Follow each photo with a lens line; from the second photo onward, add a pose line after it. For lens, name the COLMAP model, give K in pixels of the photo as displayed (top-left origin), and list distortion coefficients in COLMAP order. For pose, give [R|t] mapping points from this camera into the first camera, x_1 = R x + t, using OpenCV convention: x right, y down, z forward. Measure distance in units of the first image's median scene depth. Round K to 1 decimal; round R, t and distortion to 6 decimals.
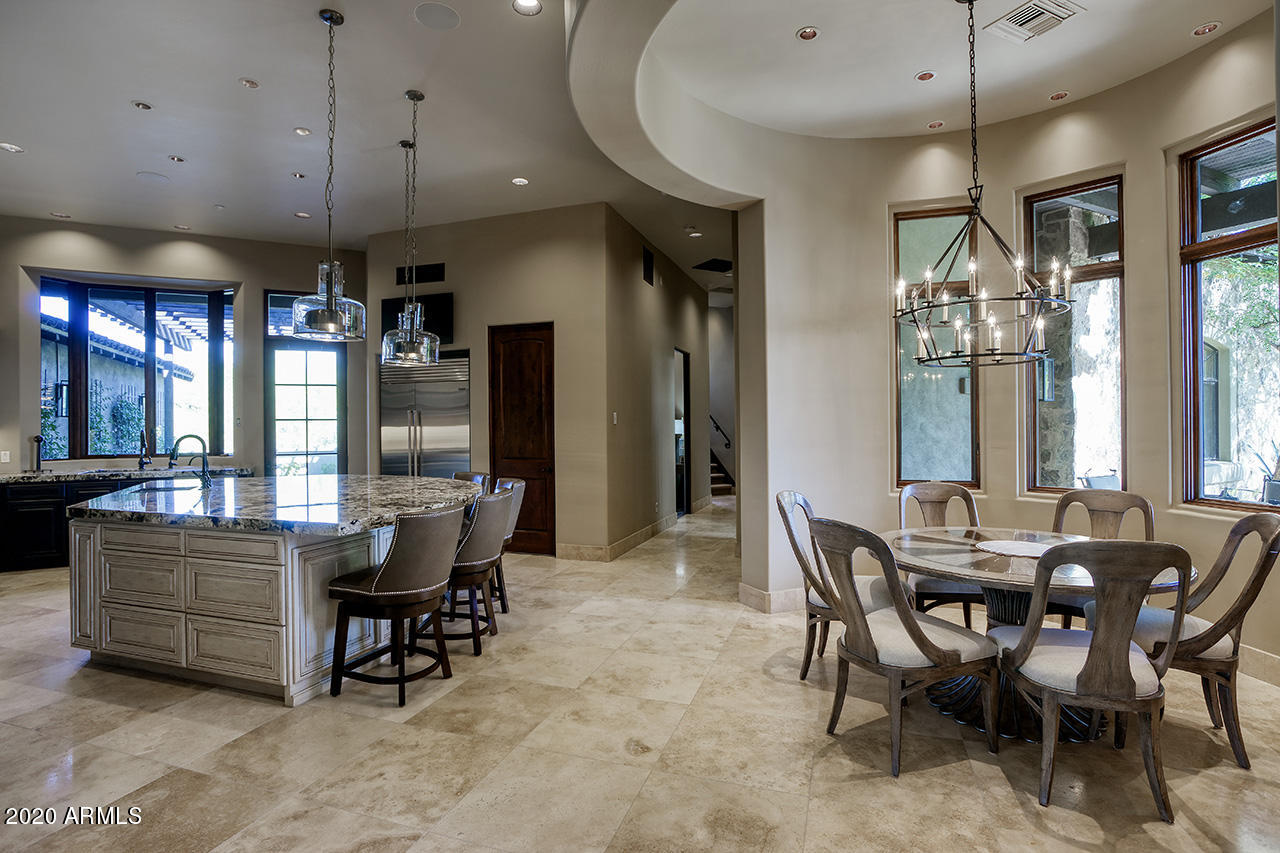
lens RADIAL K [[623.8, 0, 628.1], [0, 623.8, 428.1], [0, 0, 1]] dist [-0.027998, 0.000896]
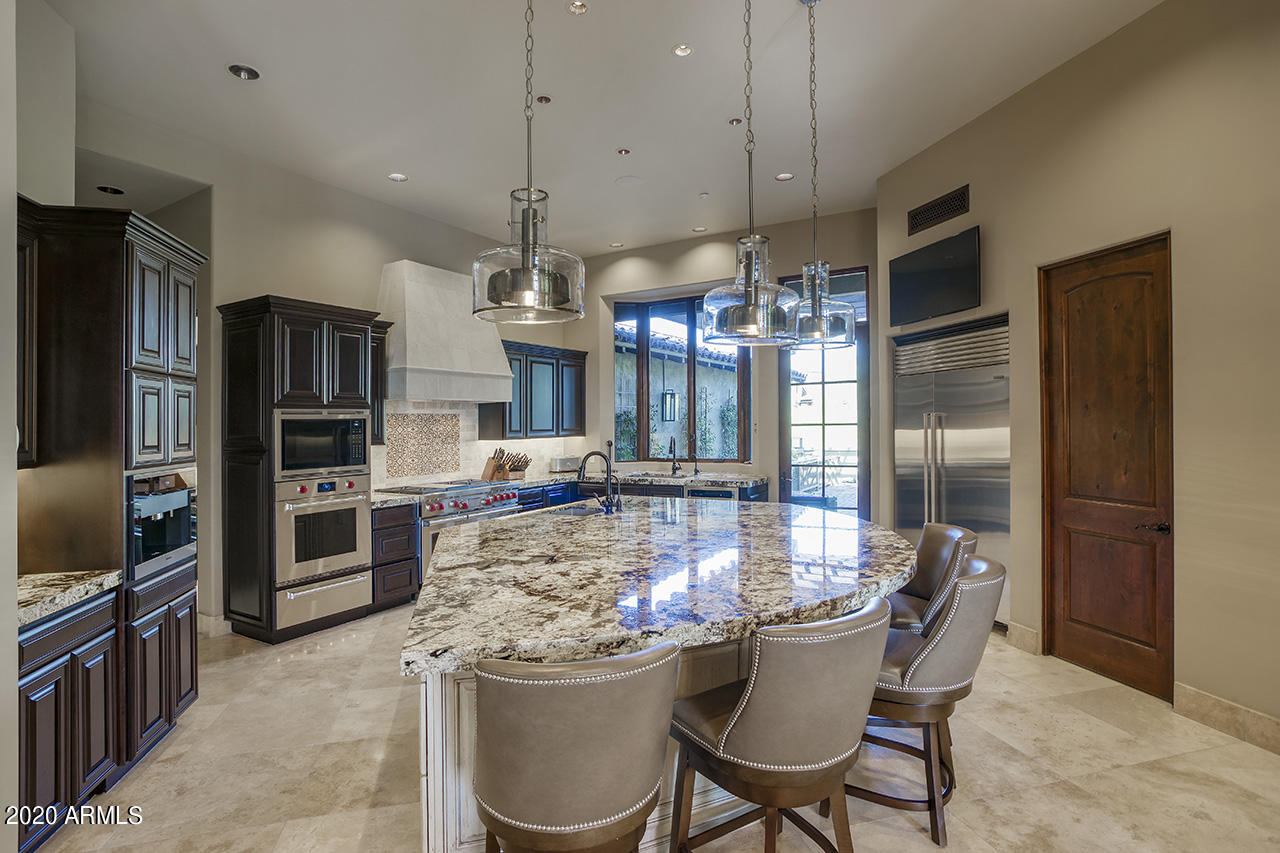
lens RADIAL K [[623.8, 0, 628.1], [0, 623.8, 428.1], [0, 0, 1]] dist [-0.027998, 0.000896]
pose [[0.551226, 0.004884, -0.834341, 0.044816], [0.003169, 0.999963, 0.007947, -0.018633], [0.834350, -0.007024, 0.551191, 0.361996]]
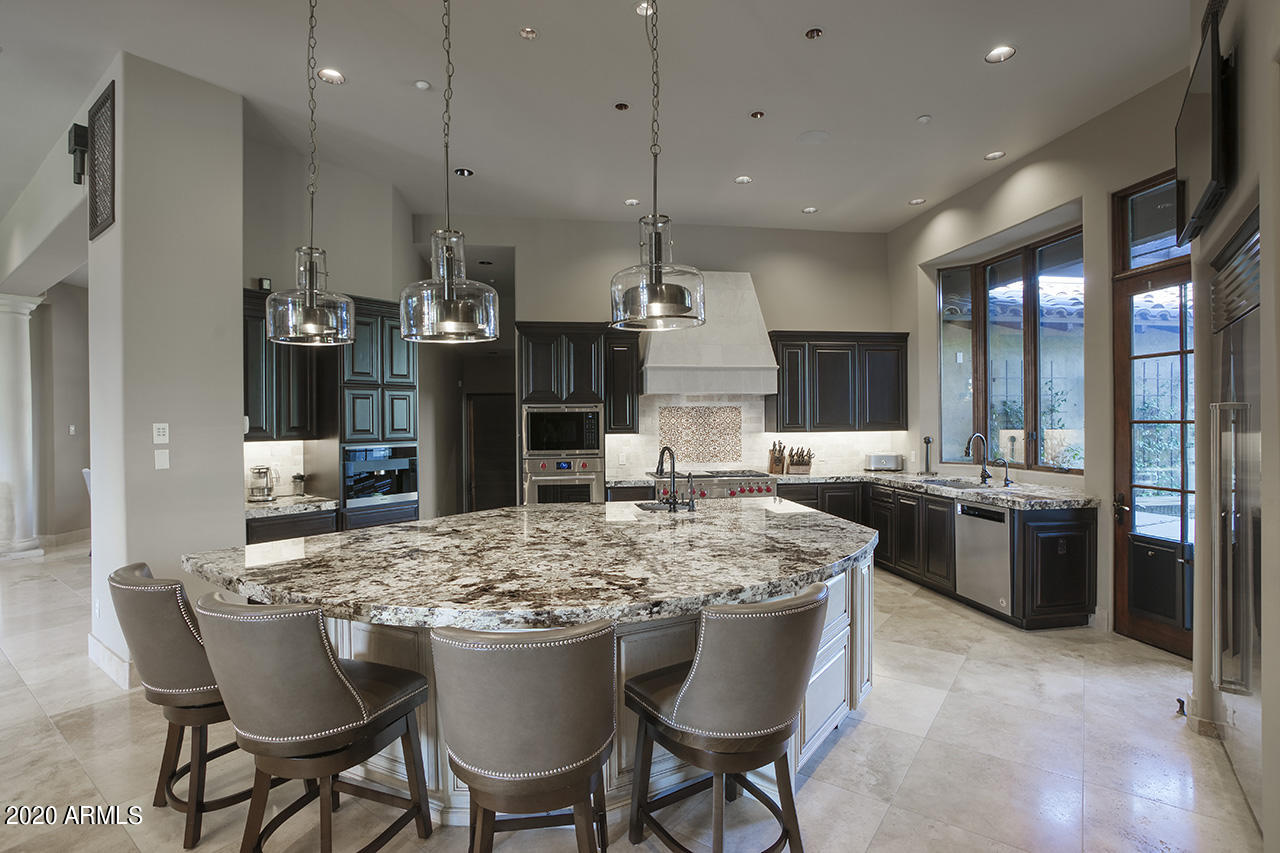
lens RADIAL K [[609.8, 0, 640.0], [0, 609.8, 426.5], [0, 0, 1]] dist [-0.053951, 0.000460]
pose [[-0.287365, 0.021133, -0.957588, 0.081277], [-0.000632, 0.999752, 0.022253, -0.023240], [0.957821, 0.007000, -0.287280, 0.823140]]
